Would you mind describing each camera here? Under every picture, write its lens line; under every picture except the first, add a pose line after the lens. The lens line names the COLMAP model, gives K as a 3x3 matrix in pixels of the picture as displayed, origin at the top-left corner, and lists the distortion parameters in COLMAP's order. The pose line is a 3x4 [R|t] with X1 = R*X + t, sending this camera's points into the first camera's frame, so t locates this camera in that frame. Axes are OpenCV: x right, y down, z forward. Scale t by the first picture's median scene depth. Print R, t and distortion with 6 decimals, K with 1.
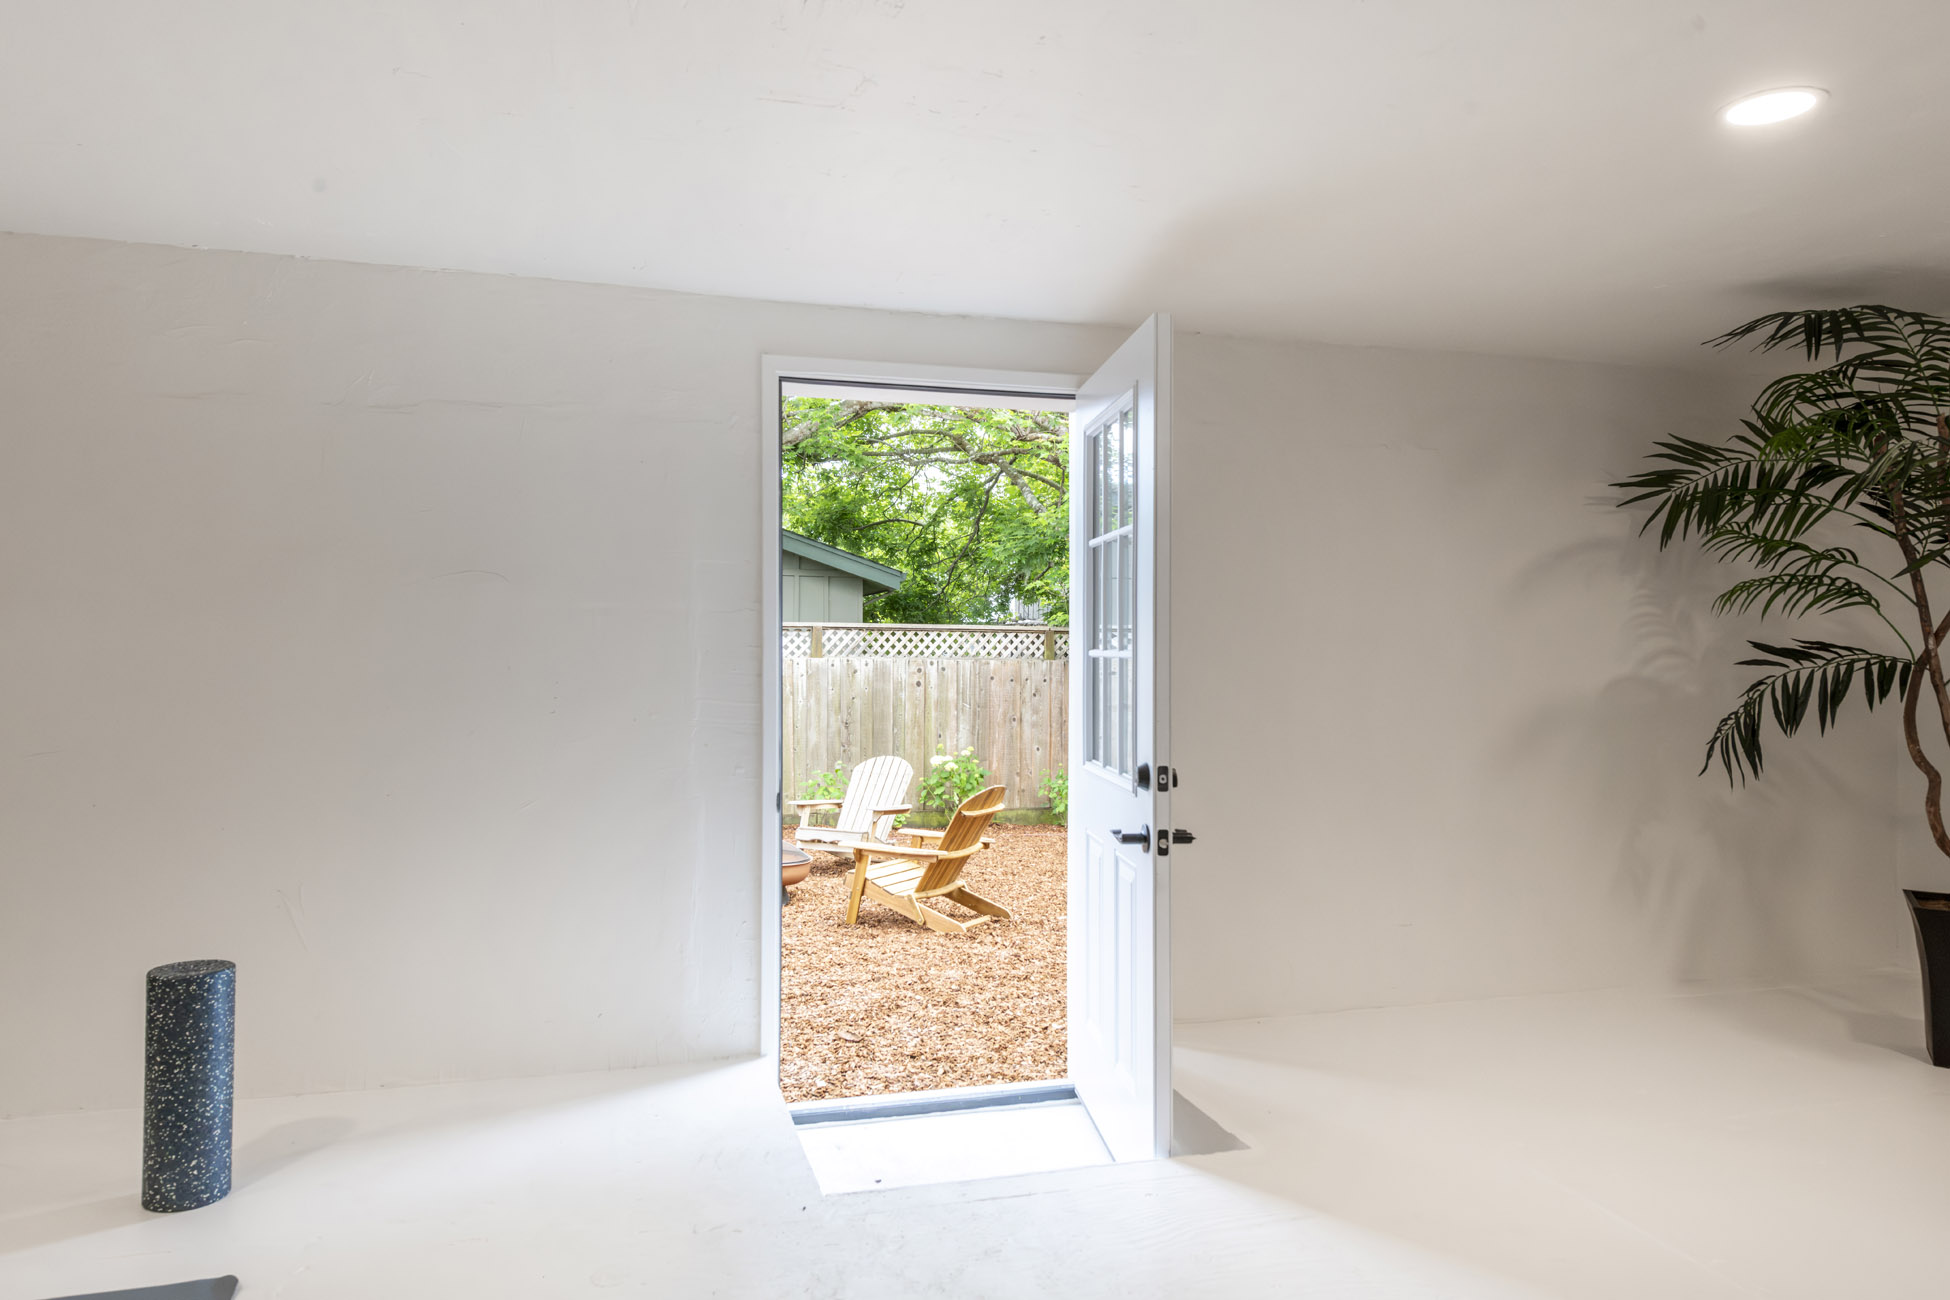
lens RADIAL K [[1292.5, 0, 976.7], [0, 1292.5, 649.2], [0, 0, 1]] dist [0.007630, 0.000983]
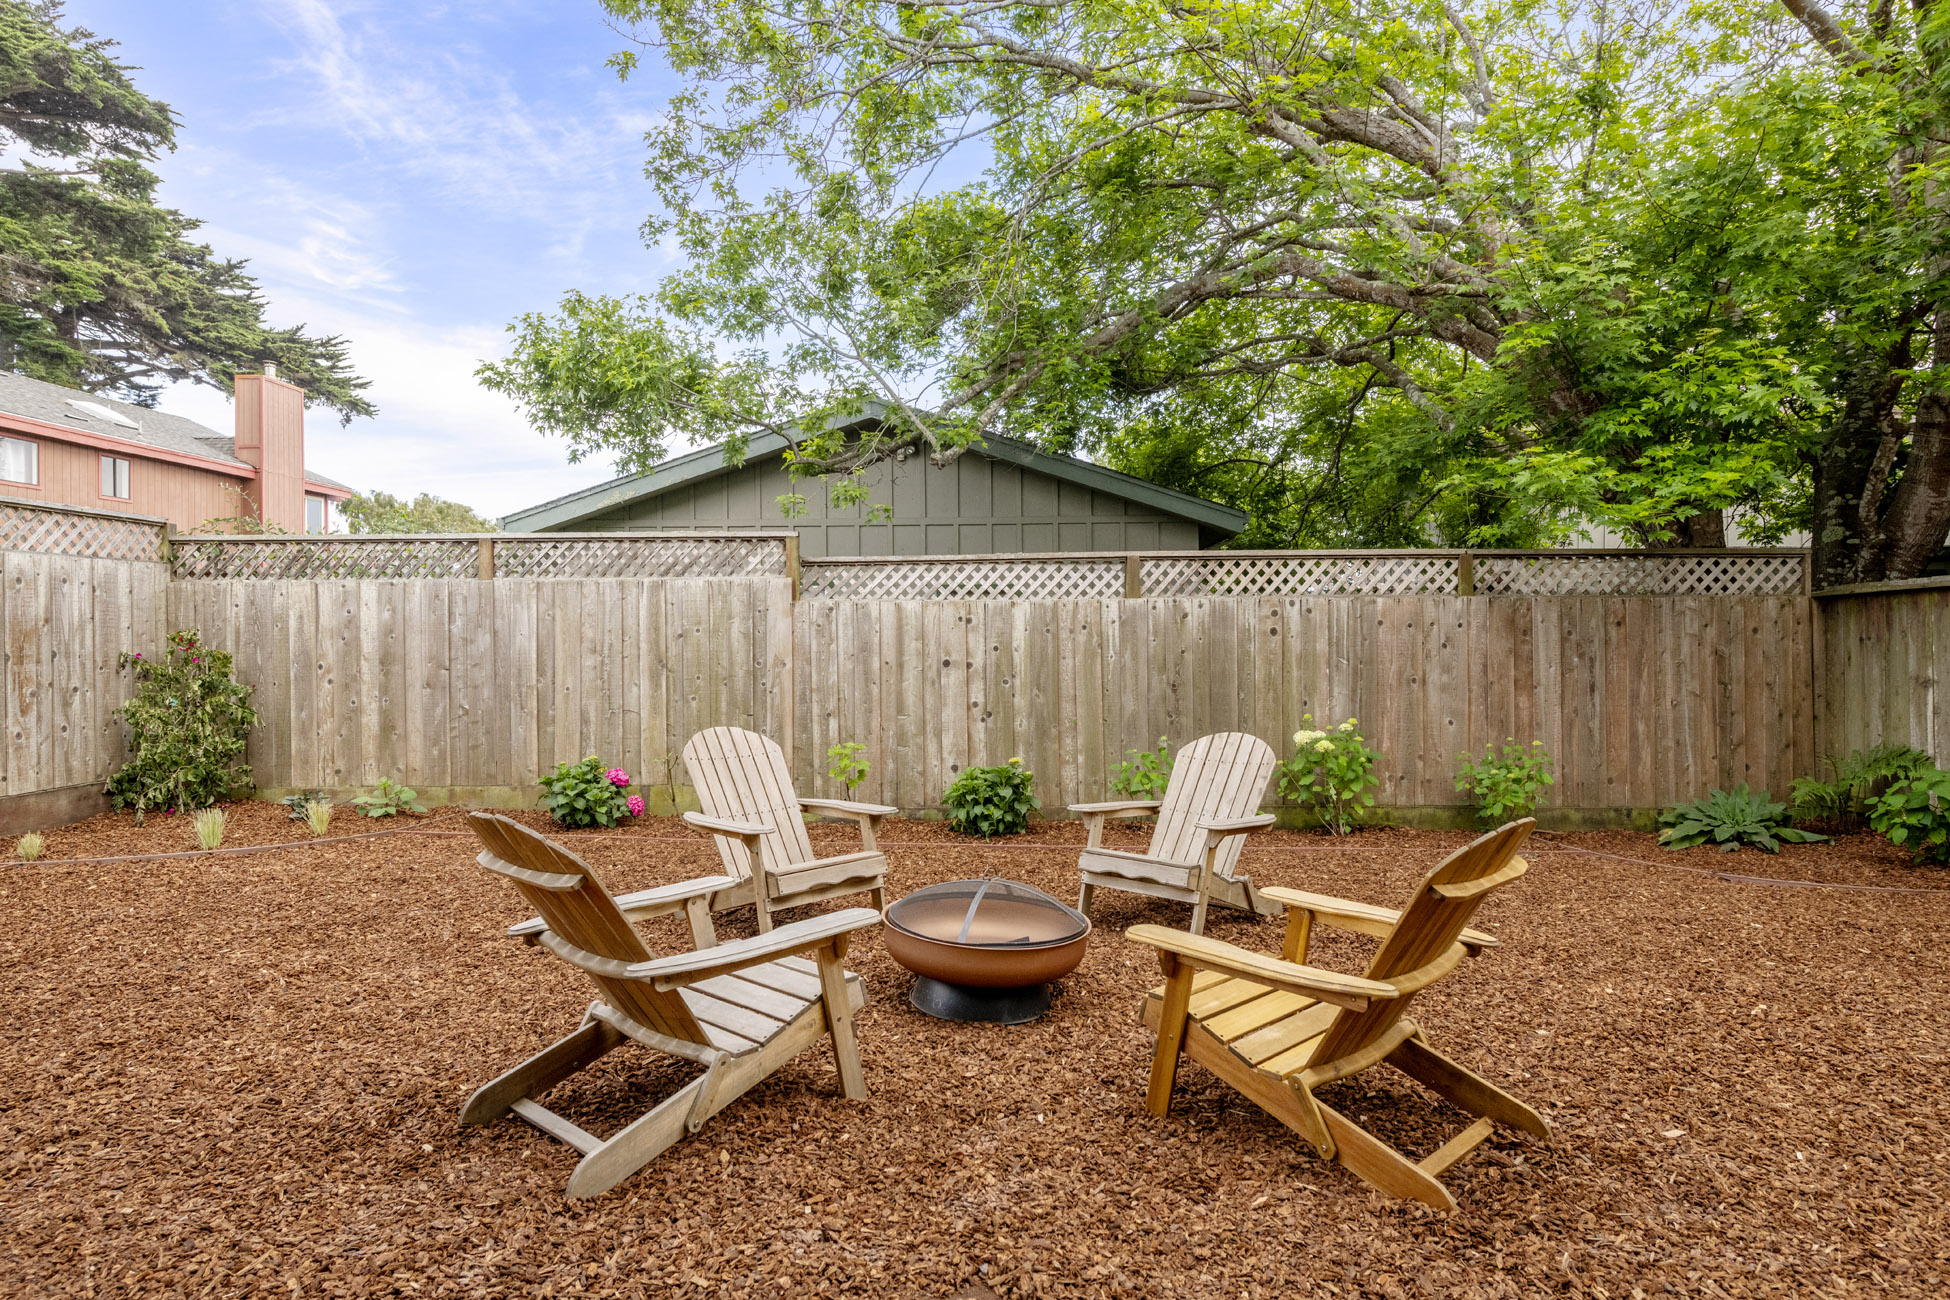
lens RADIAL K [[1083.9, 0, 971.4], [0, 1083.9, 646.9], [0, 0, 1]] dist [0.021155, -0.000067]
pose [[0.954944, -0.010835, -0.296588, -0.026356], [0.014390, 0.999848, 0.009804, 0.027176], [0.296436, -0.013630, 0.954955, 0.366480]]
